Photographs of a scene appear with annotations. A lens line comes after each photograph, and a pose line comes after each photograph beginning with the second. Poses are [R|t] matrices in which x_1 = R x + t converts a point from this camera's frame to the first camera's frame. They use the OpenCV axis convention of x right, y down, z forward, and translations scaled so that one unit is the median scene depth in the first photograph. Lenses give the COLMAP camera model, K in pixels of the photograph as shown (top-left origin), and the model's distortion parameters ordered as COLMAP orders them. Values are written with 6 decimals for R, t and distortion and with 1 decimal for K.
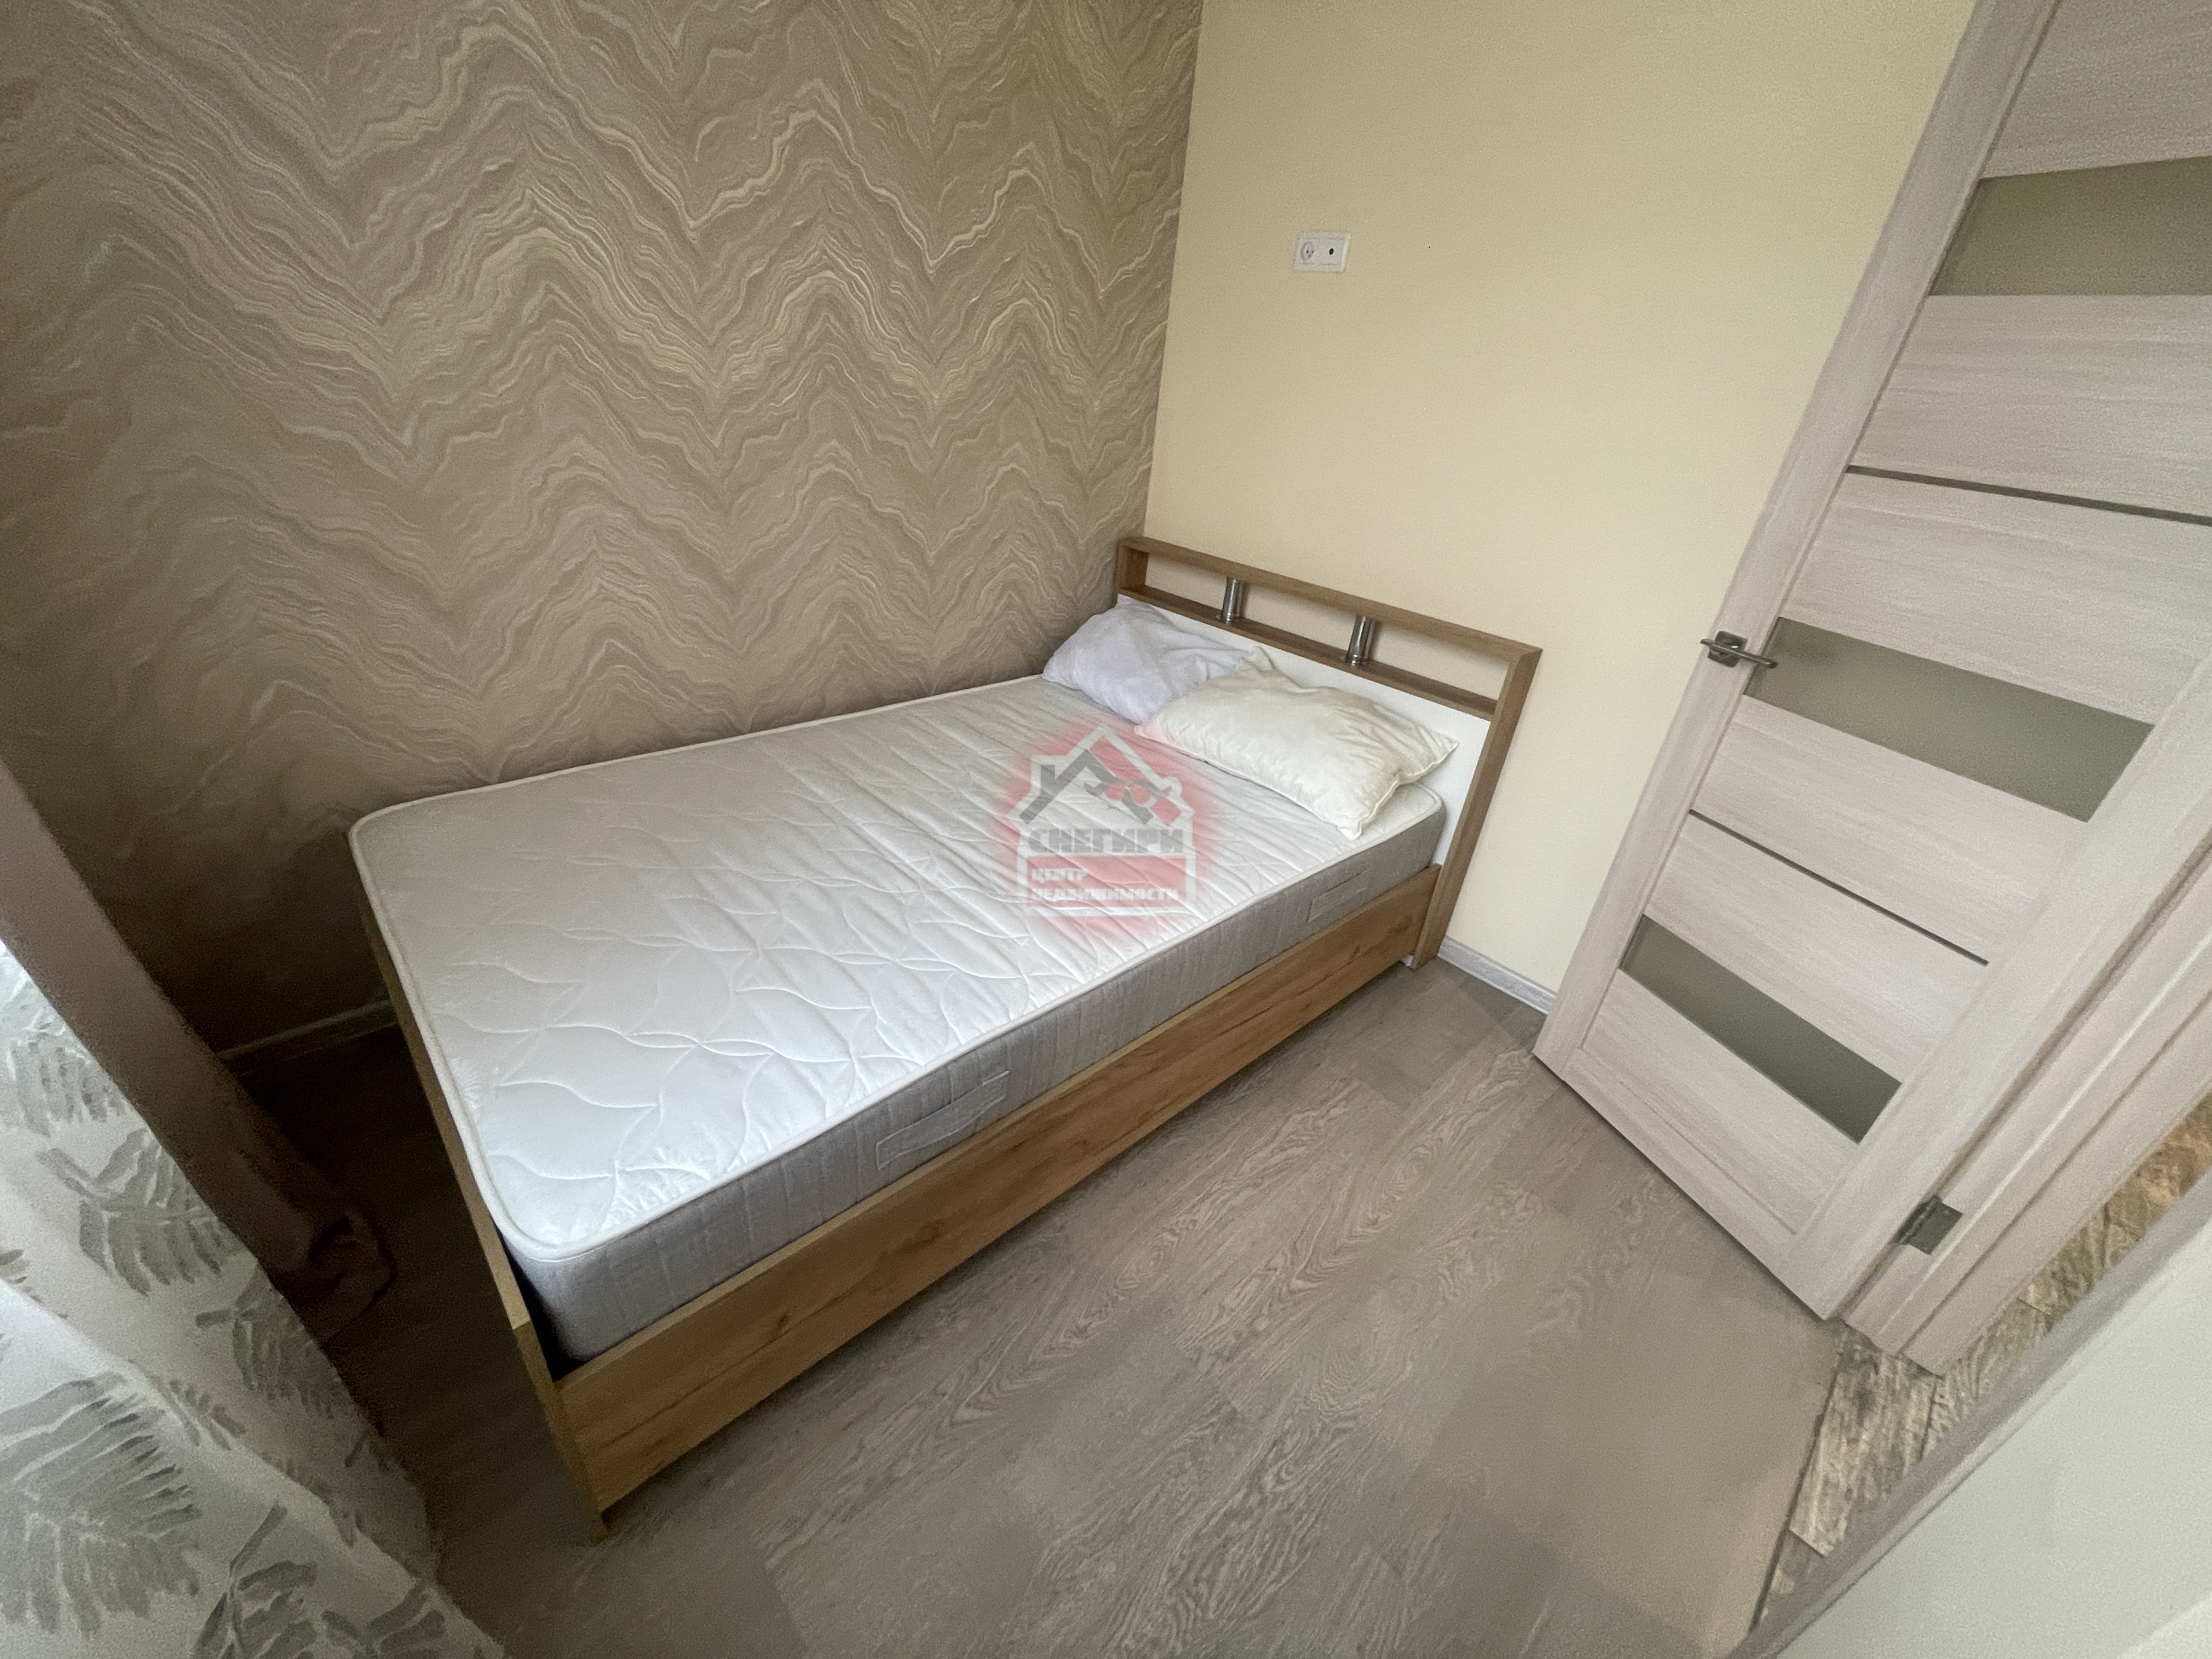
lens RADIAL K [[887.6, 0, 1106.0], [0, 887.6, 829.5], [0, 0, 1]] dist [-0.000497, 0.000114]
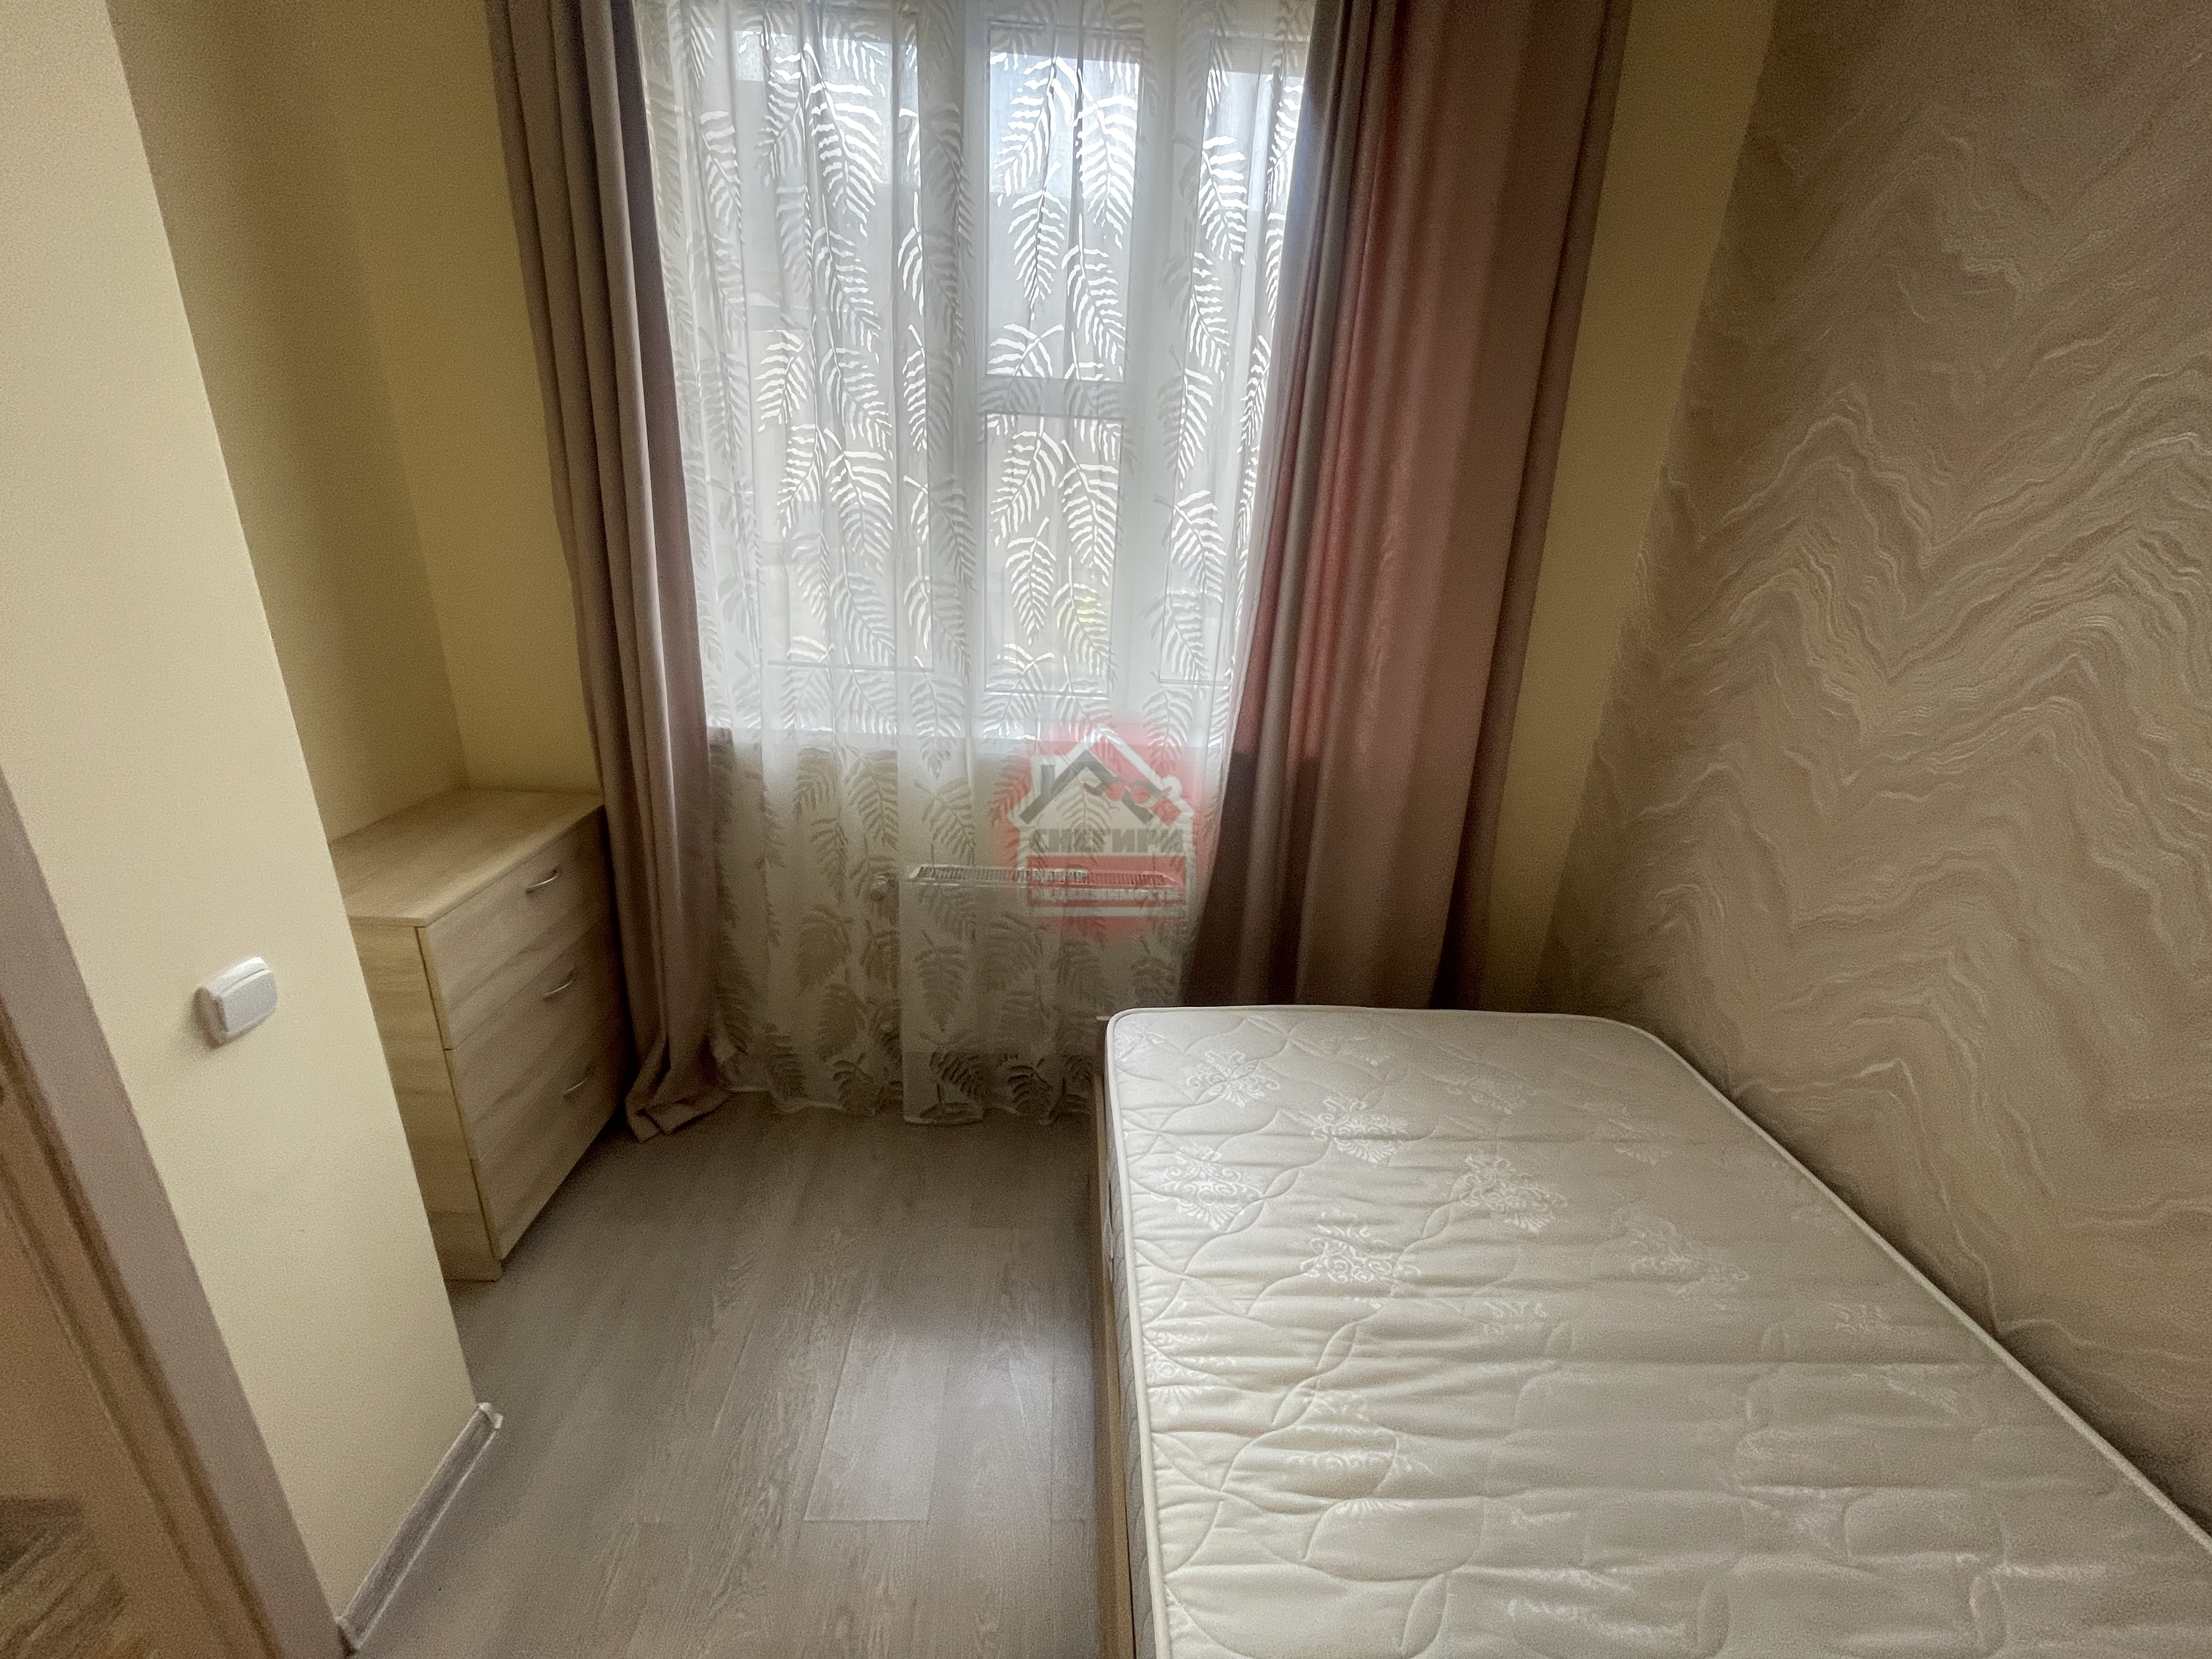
lens RADIAL K [[887.6, 0, 1106.0], [0, 887.6, 829.5], [0, 0, 1]] dist [-0.000497, 0.000114]
pose [[-0.648704, 0.132100, -0.749489, 0.455639], [-0.462976, 0.713124, 0.526410, -0.470886], [0.604017, 0.688479, -0.401447, 0.811789]]
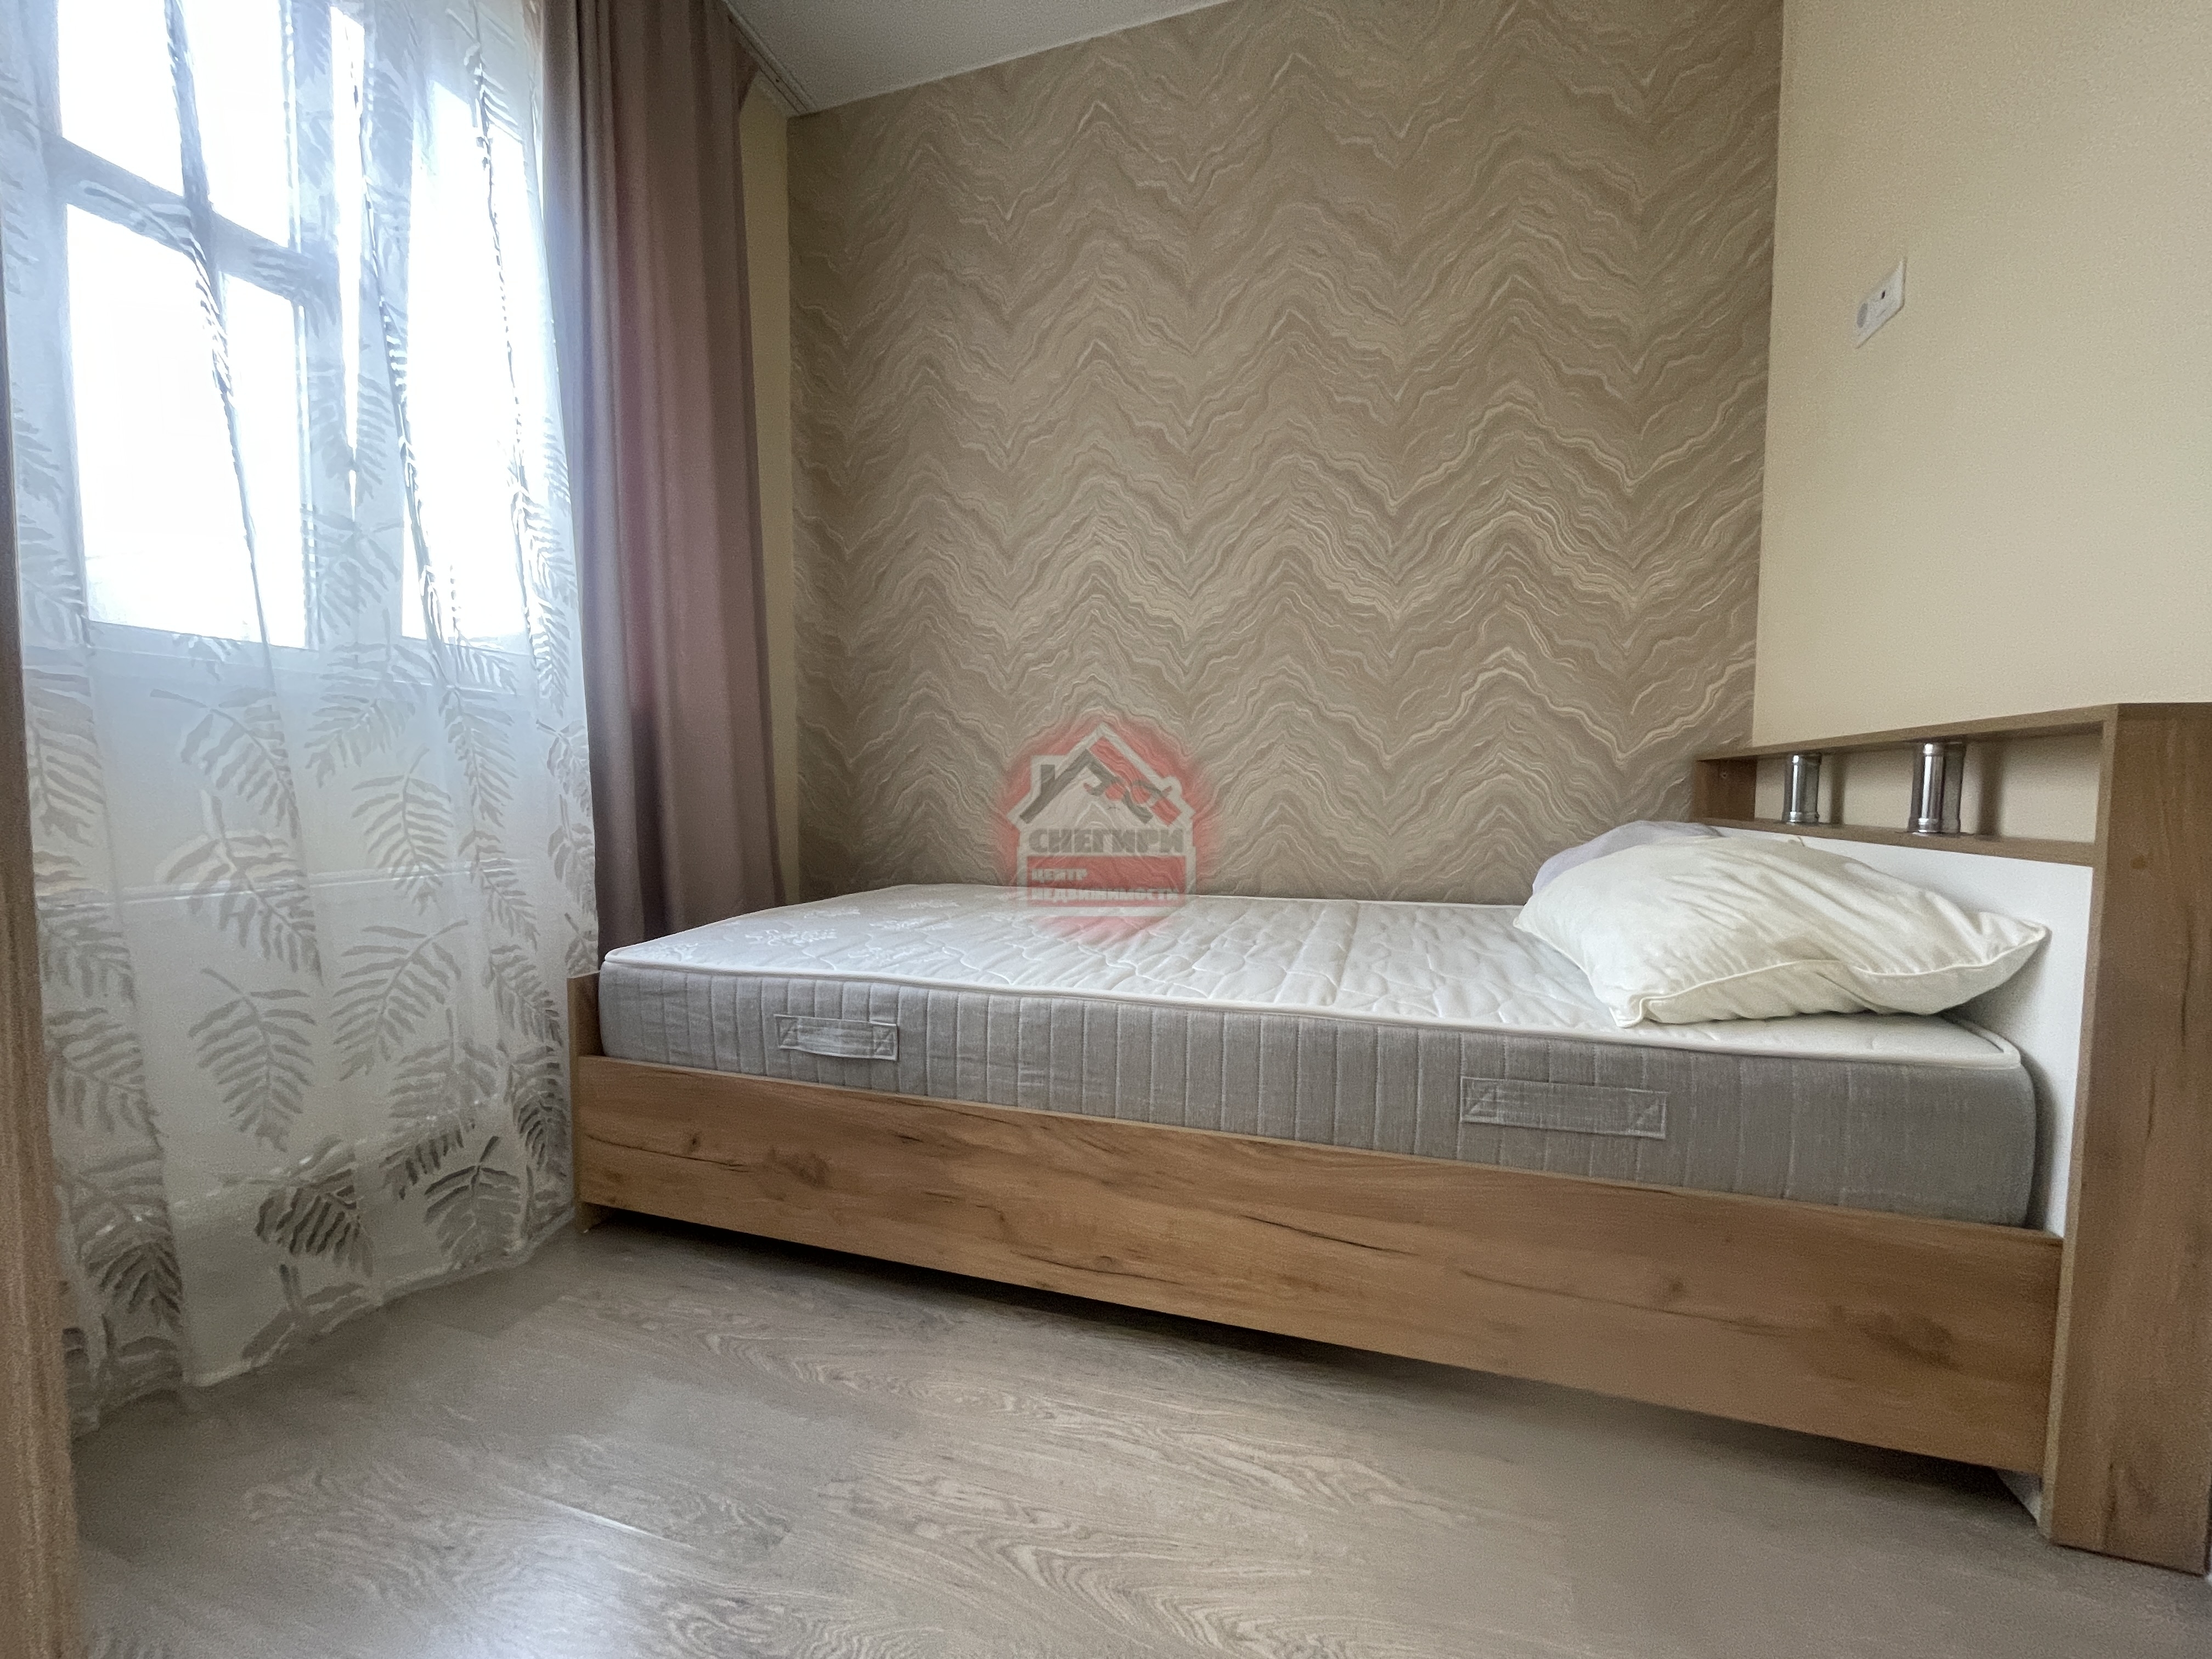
lens RADIAL K [[890.3, 0, 1106.0], [0, 890.3, 829.5], [0, 0, 1]] dist [0.013613, 0.000204]
pose [[0.487113, -0.051435, -0.871823, 0.690802], [-0.375764, 0.888794, -0.262387, 0.190121], [0.788367, 0.455412, 0.413616, 0.500813]]
